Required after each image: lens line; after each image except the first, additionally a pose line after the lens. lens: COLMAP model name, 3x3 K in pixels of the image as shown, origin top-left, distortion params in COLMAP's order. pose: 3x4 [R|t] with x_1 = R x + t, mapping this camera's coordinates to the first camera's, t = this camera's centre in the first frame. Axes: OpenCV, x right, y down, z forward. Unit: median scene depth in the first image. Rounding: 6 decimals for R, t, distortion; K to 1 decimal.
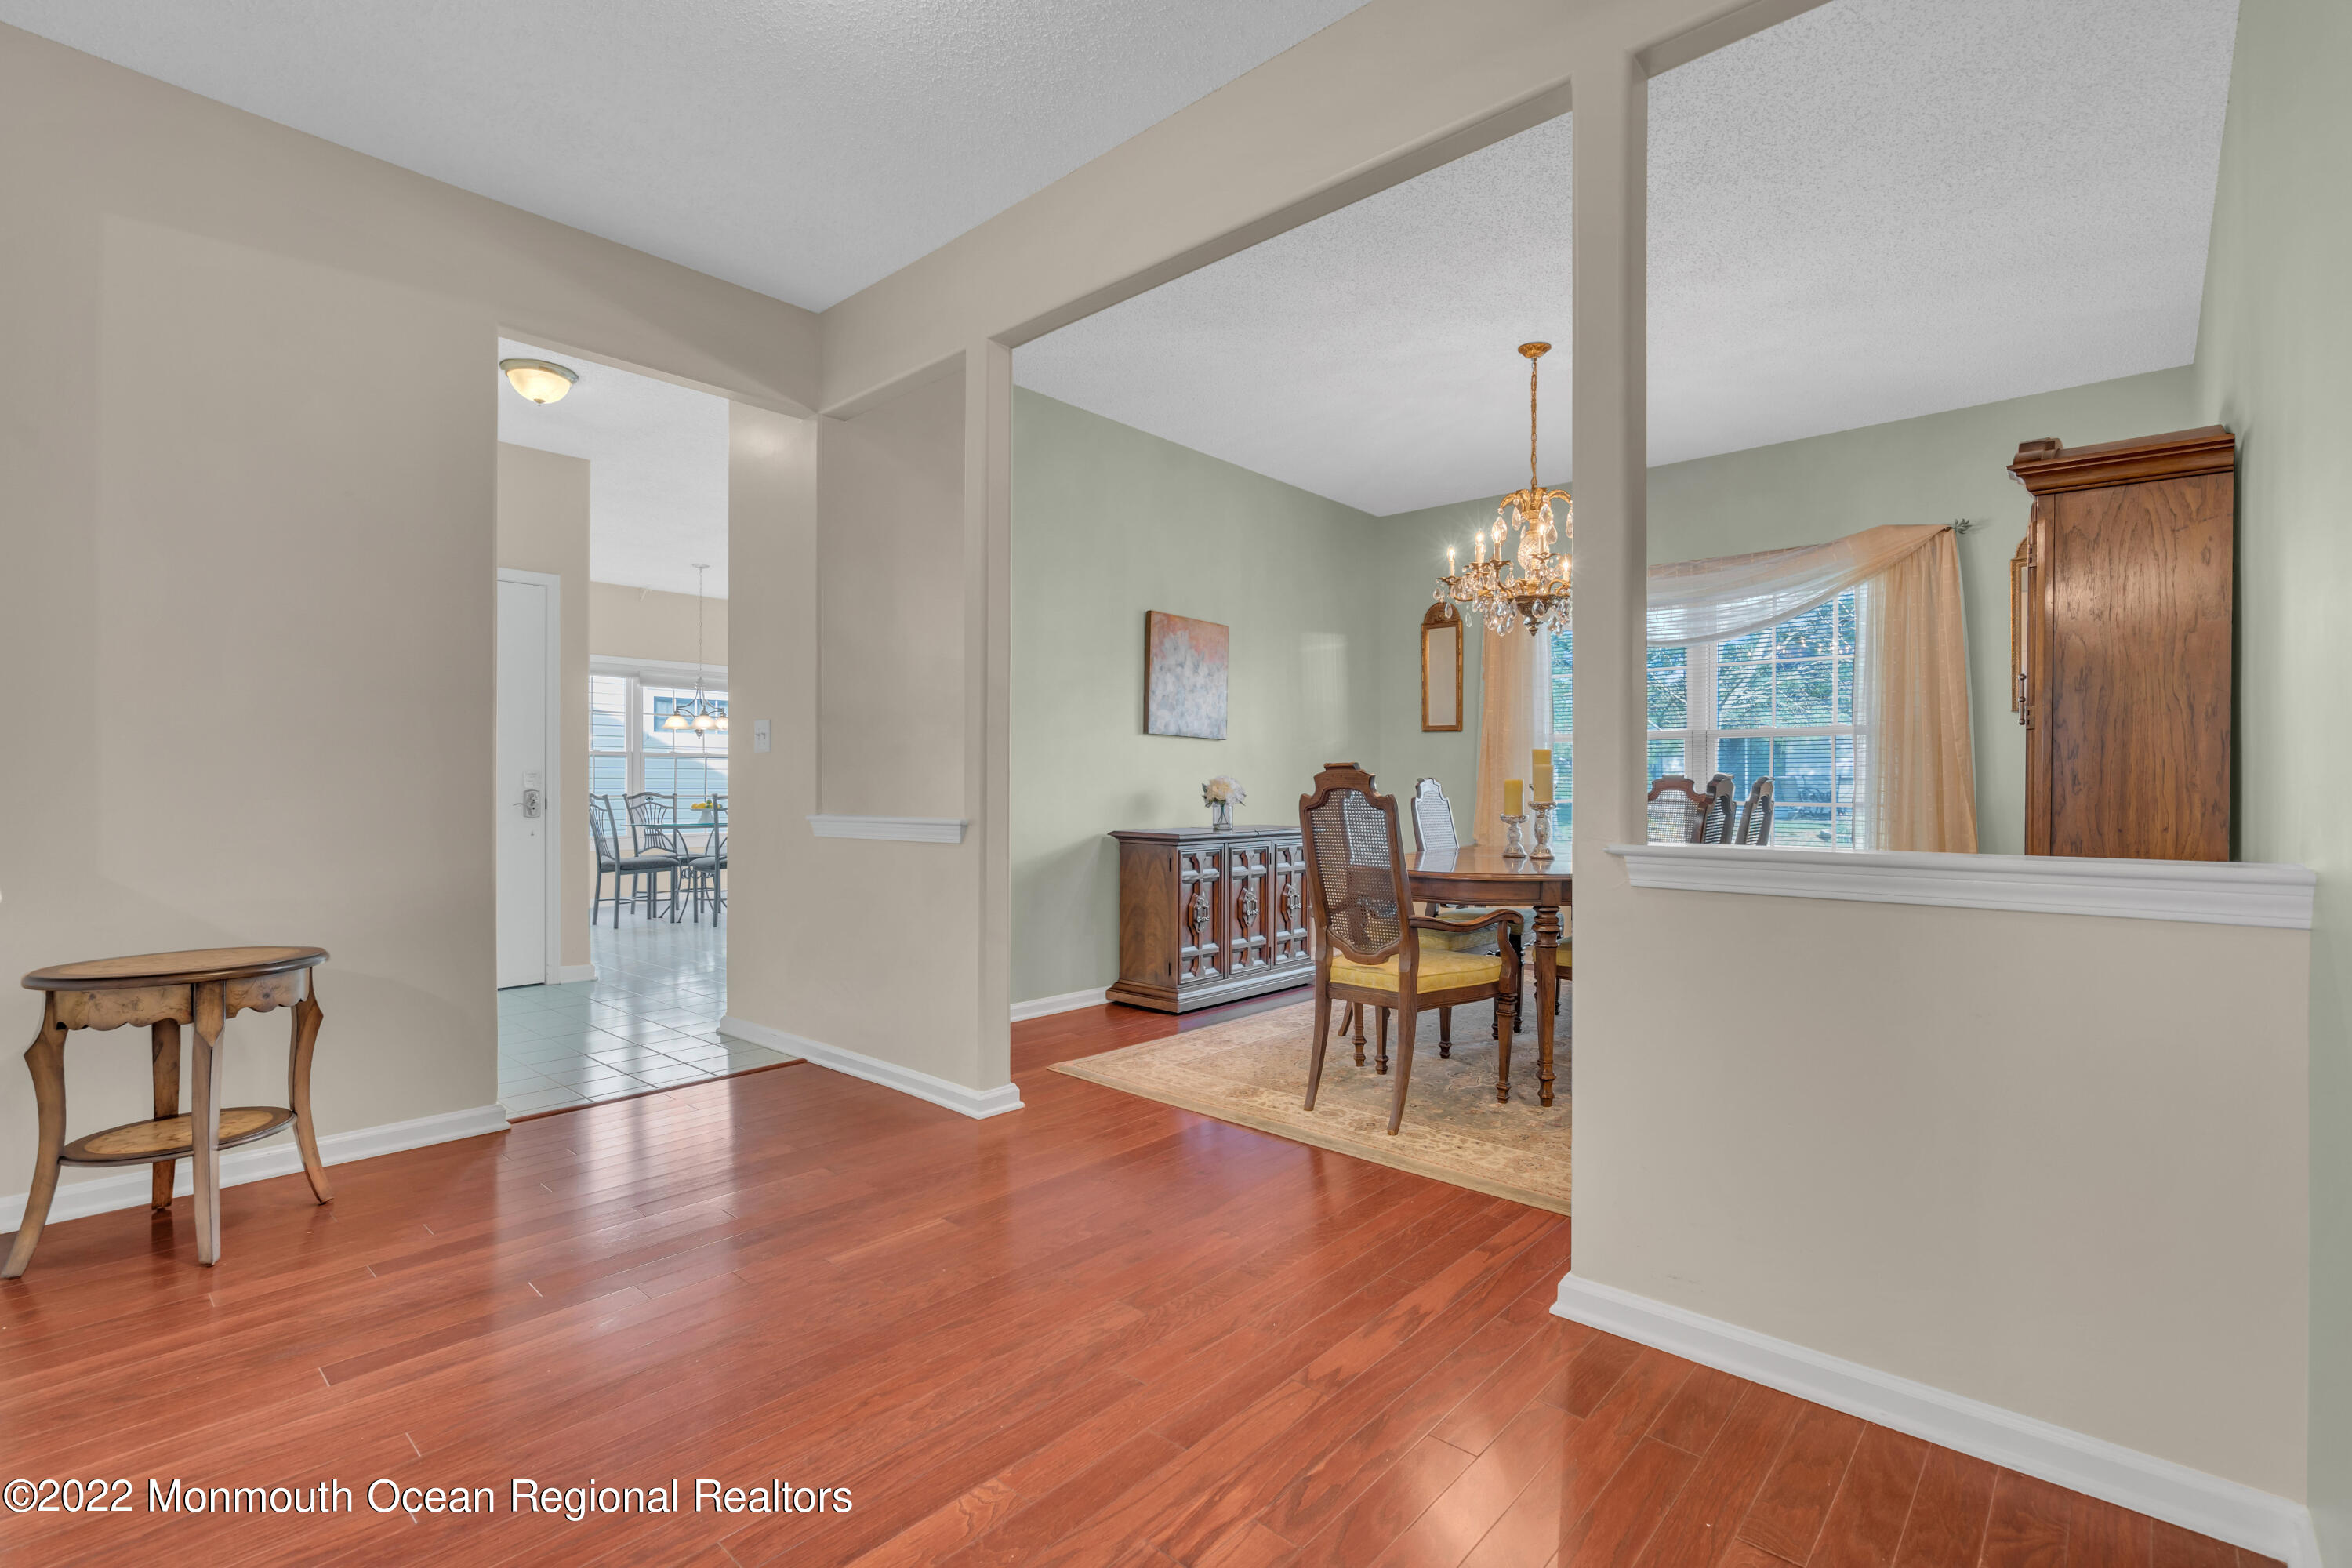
lens RADIAL K [[1068.9, 0, 1177.1], [0, 1068.9, 791.2], [0, 0, 1]] dist [0.000948, 0.000526]
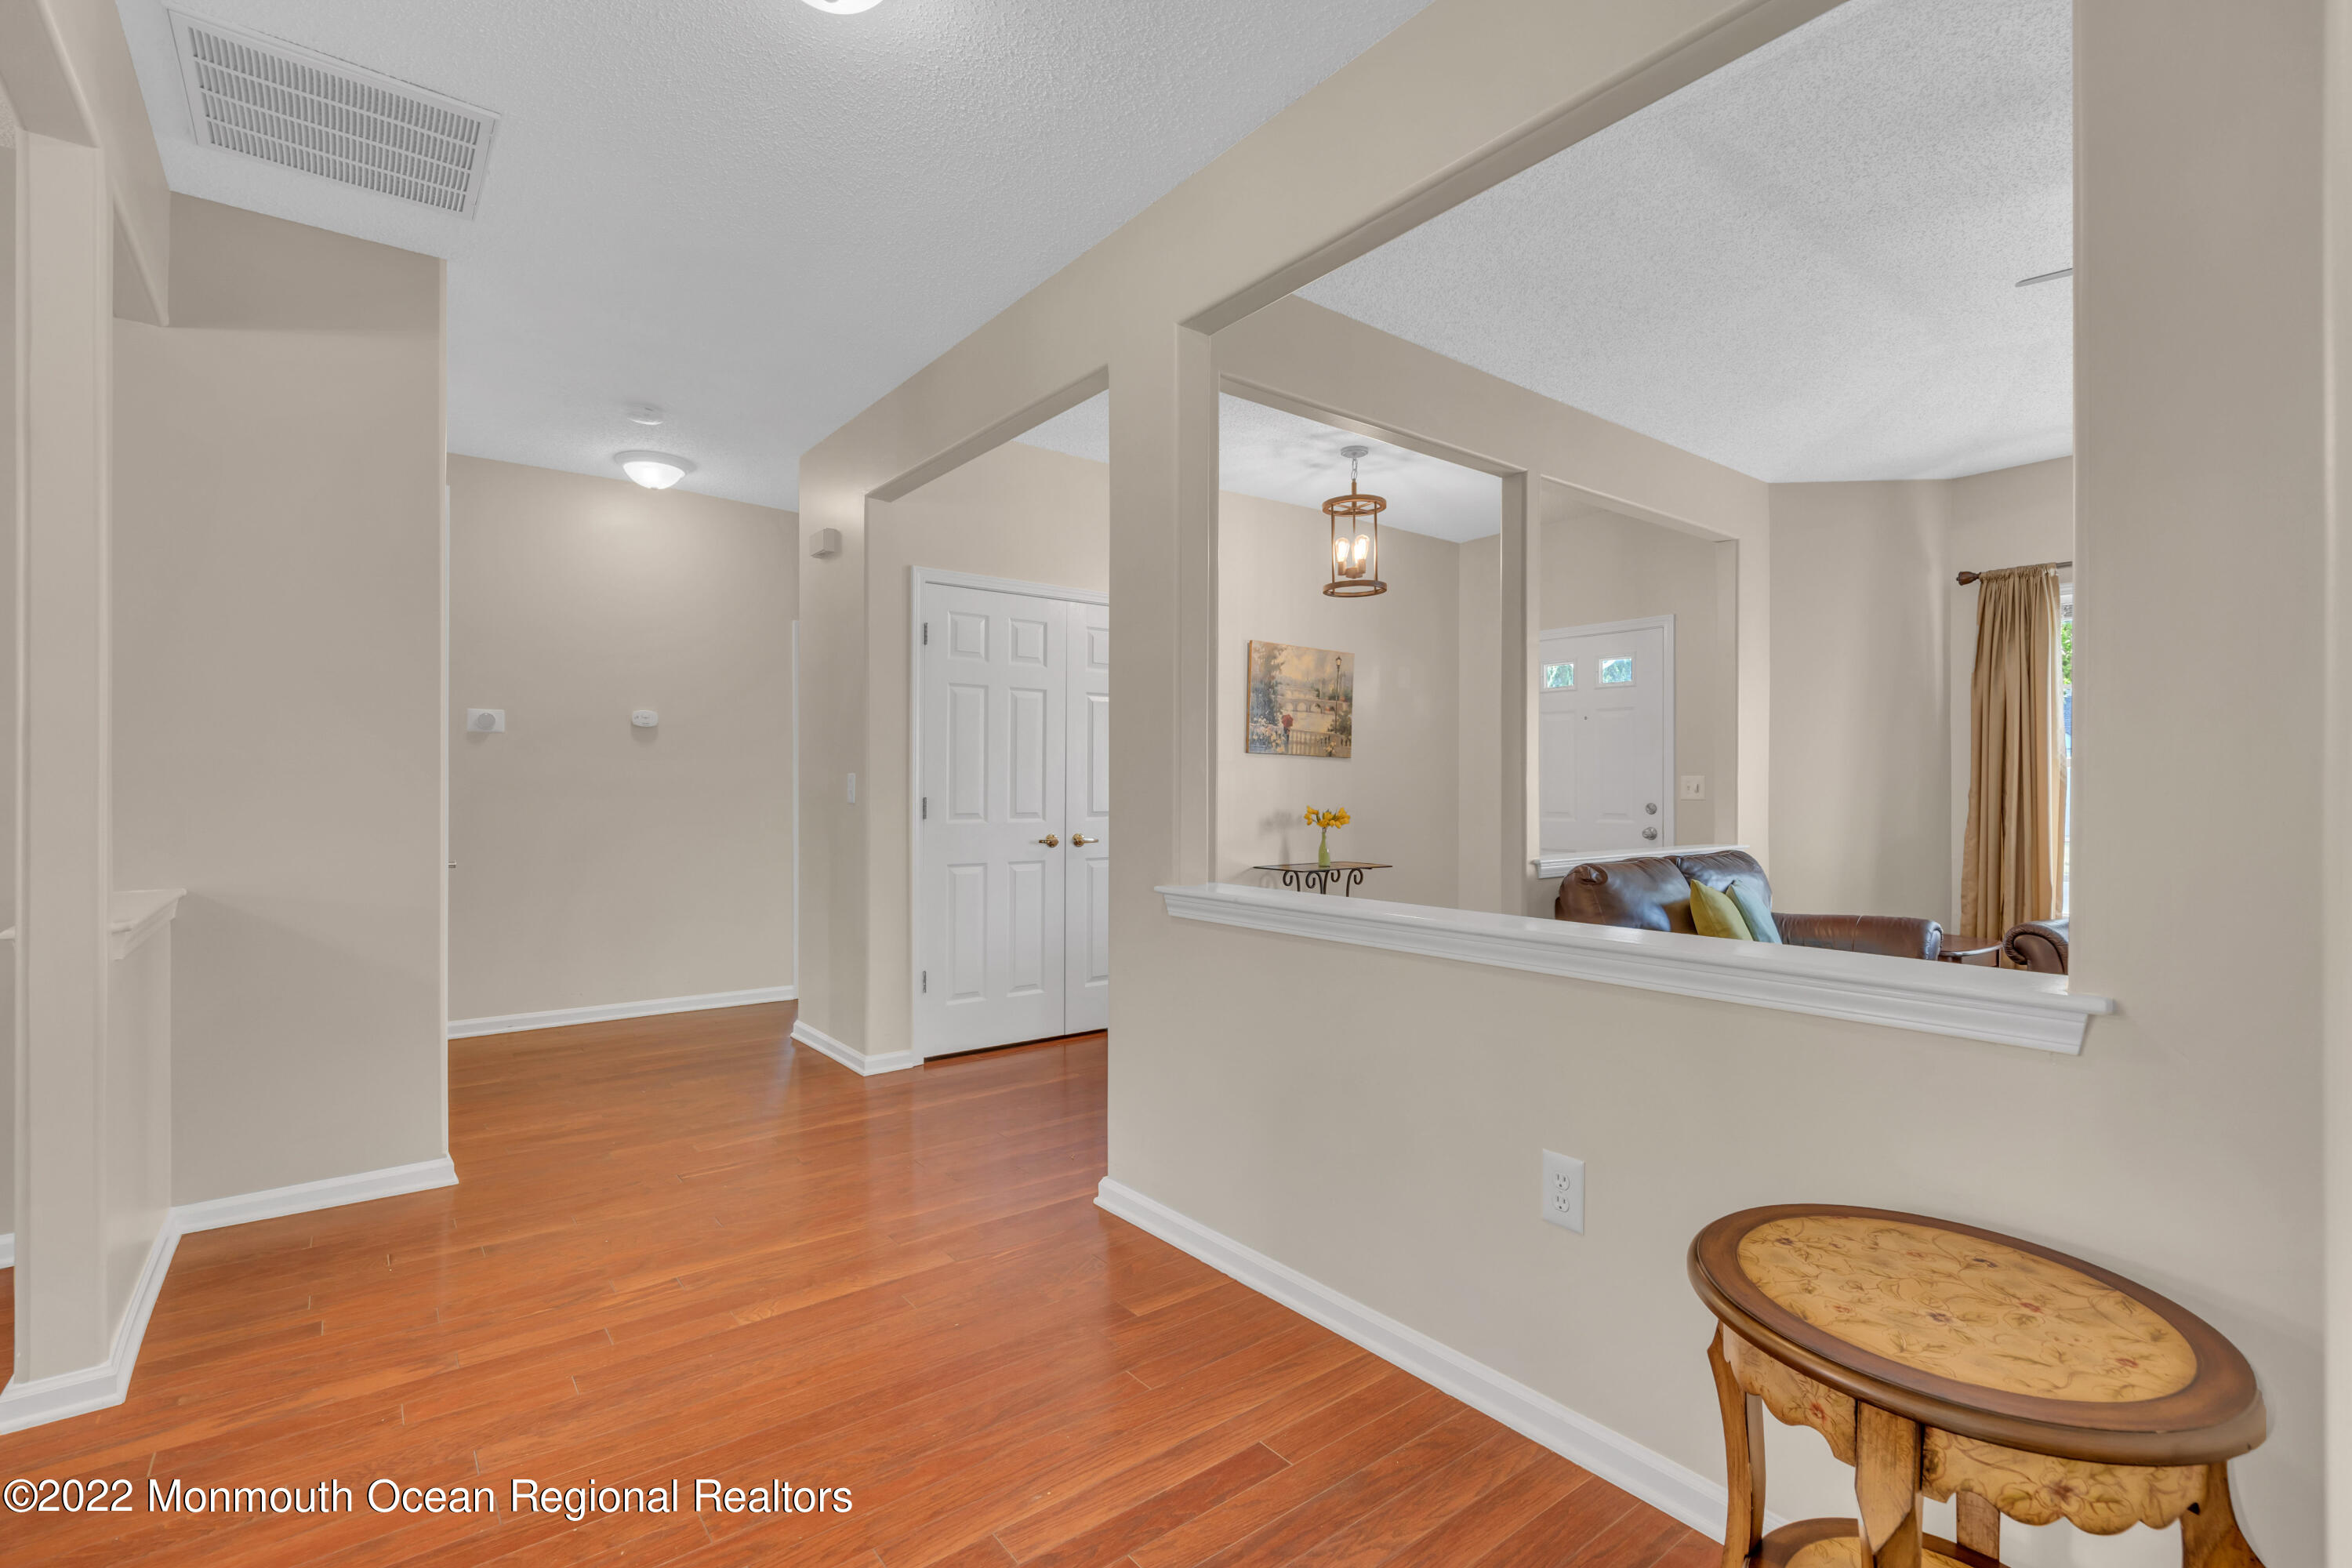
lens RADIAL K [[1056.1, 0, 1176.0], [0, 1056.1, 784.0], [0, 0, 1]] dist [-0.035270, 0.000059]
pose [[-0.985022, -0.003069, 0.172401, -0.706615], [-0.002925, 0.999995, 0.001088, -0.077567], [-0.172403, 0.000567, -0.985026, 1.619207]]
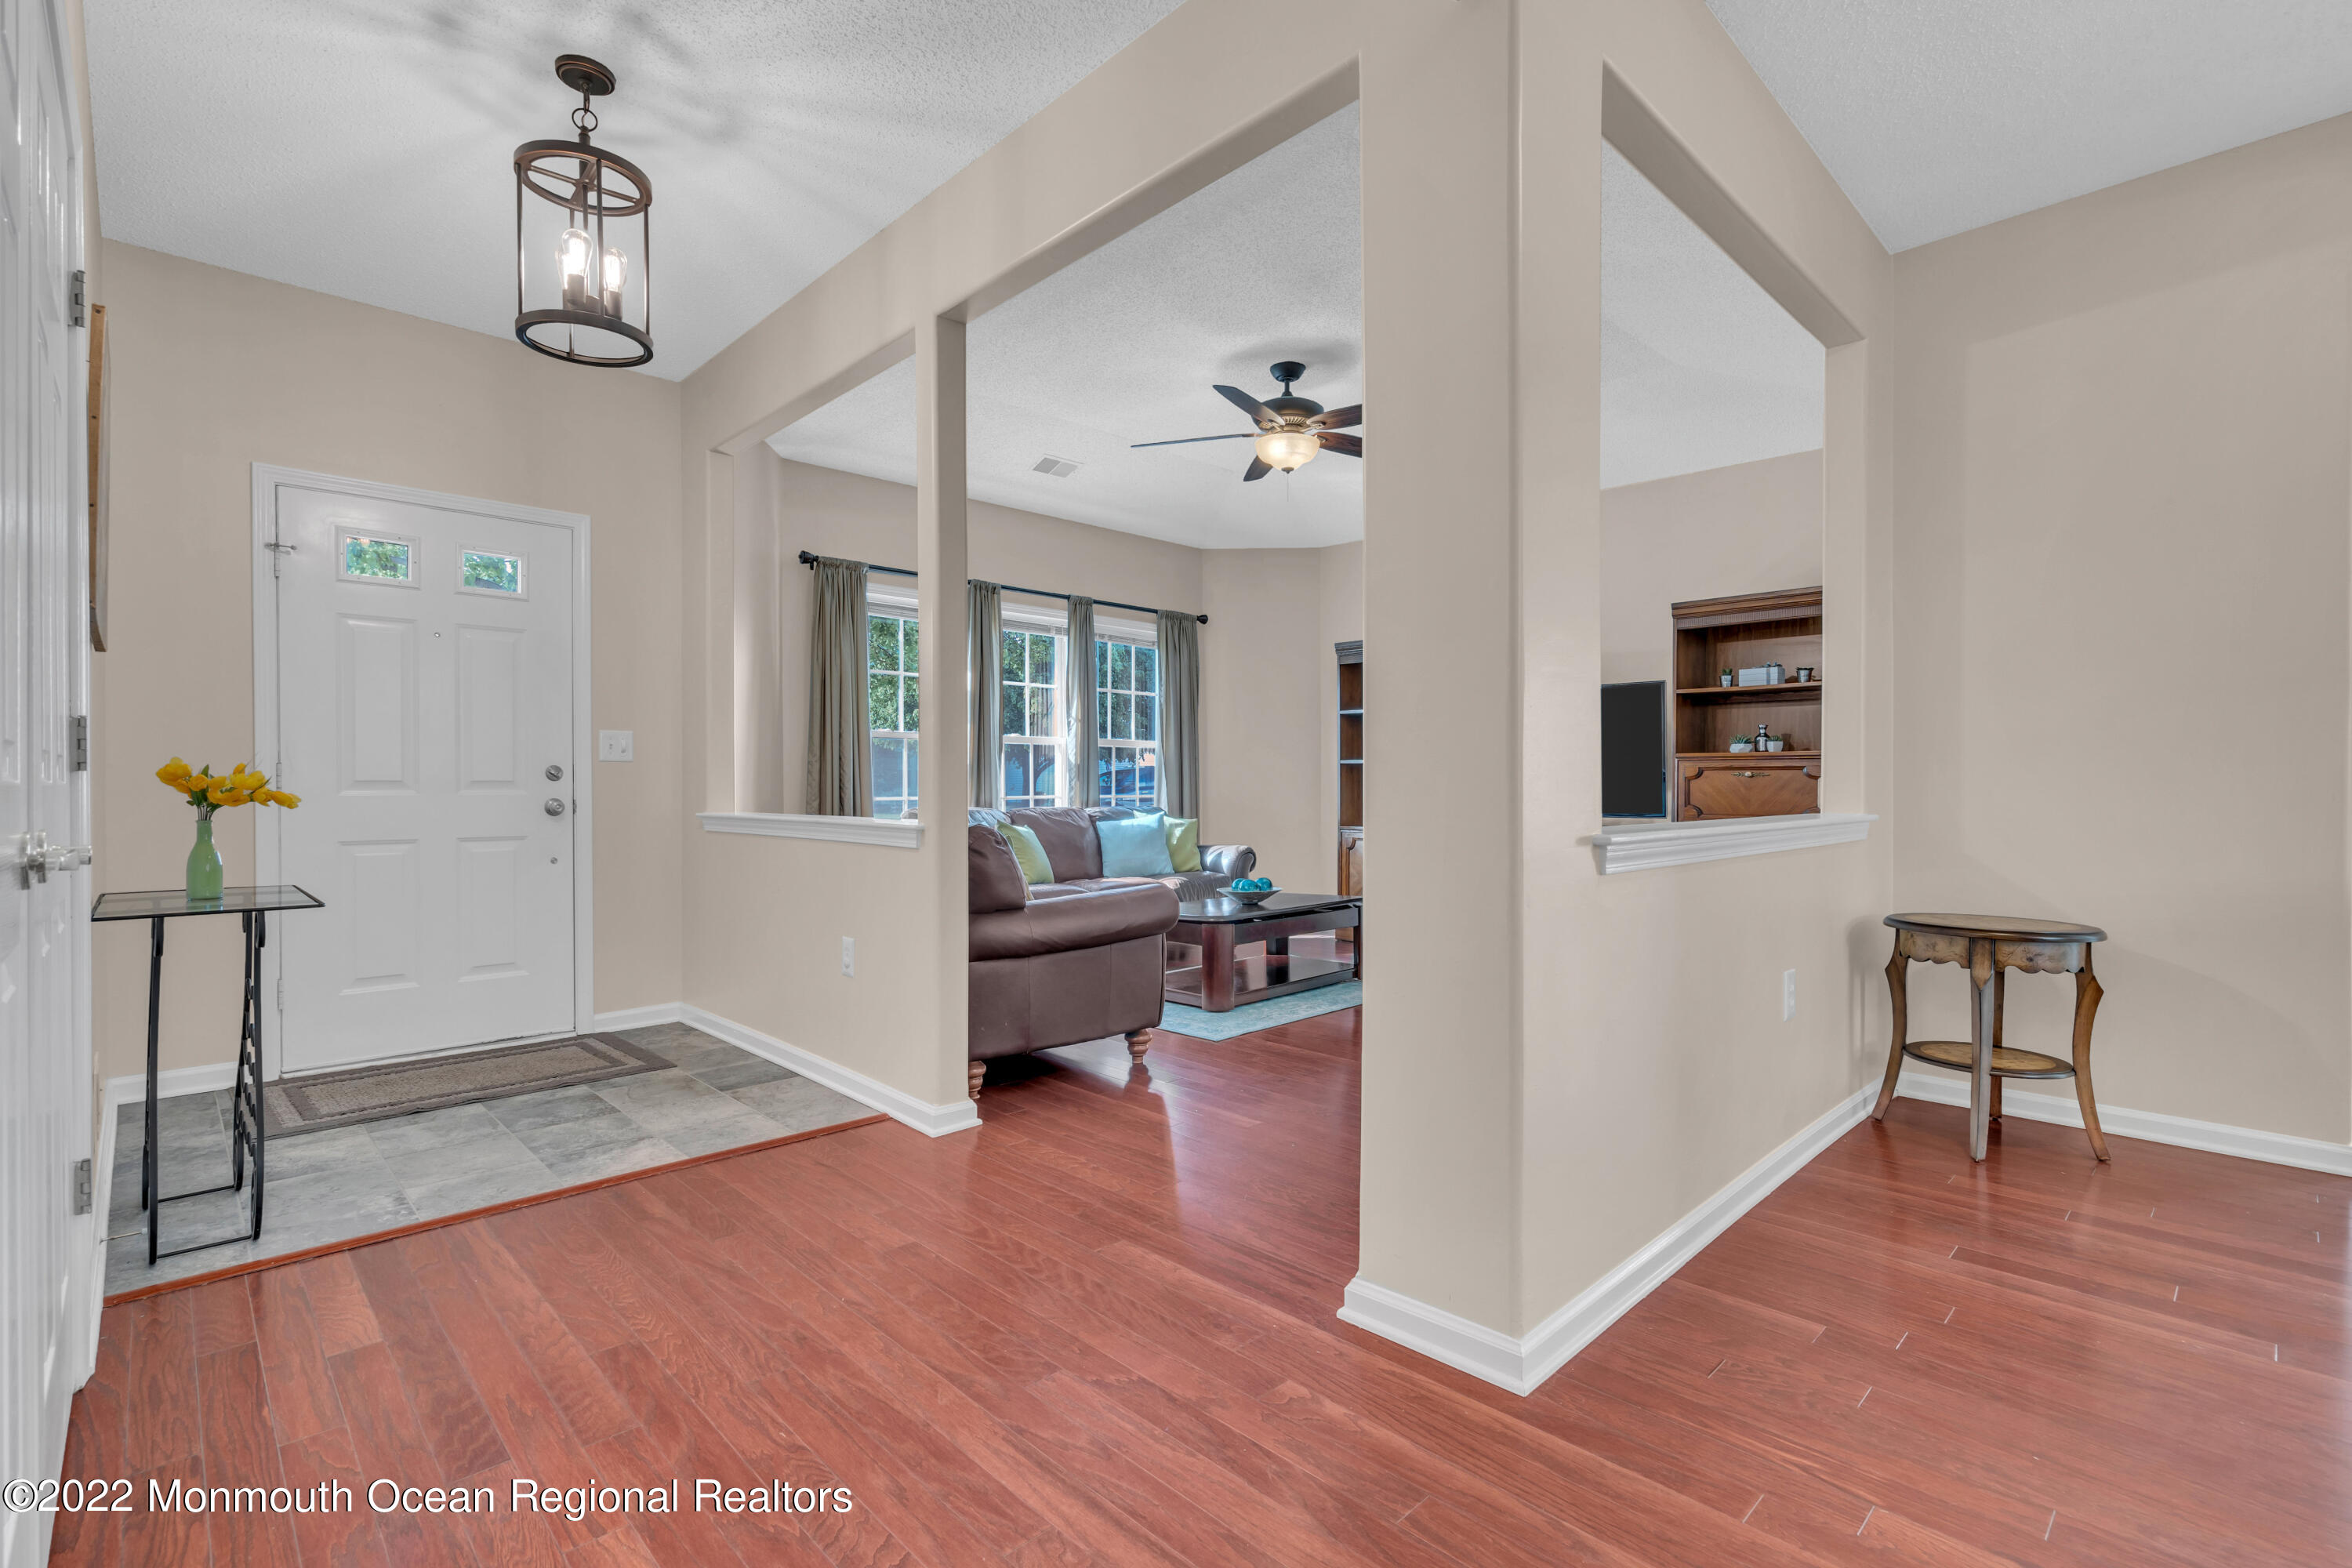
lens RADIAL K [[1068.9, 0, 1177.1], [0, 1068.9, 791.2], [0, 0, 1]] dist [0.000948, 0.000526]
pose [[-0.067570, 0.004392, -0.997705, 0.422540], [-0.003559, 0.999983, 0.004643, 0.001226], [0.997708, 0.003864, -0.067554, 0.137715]]
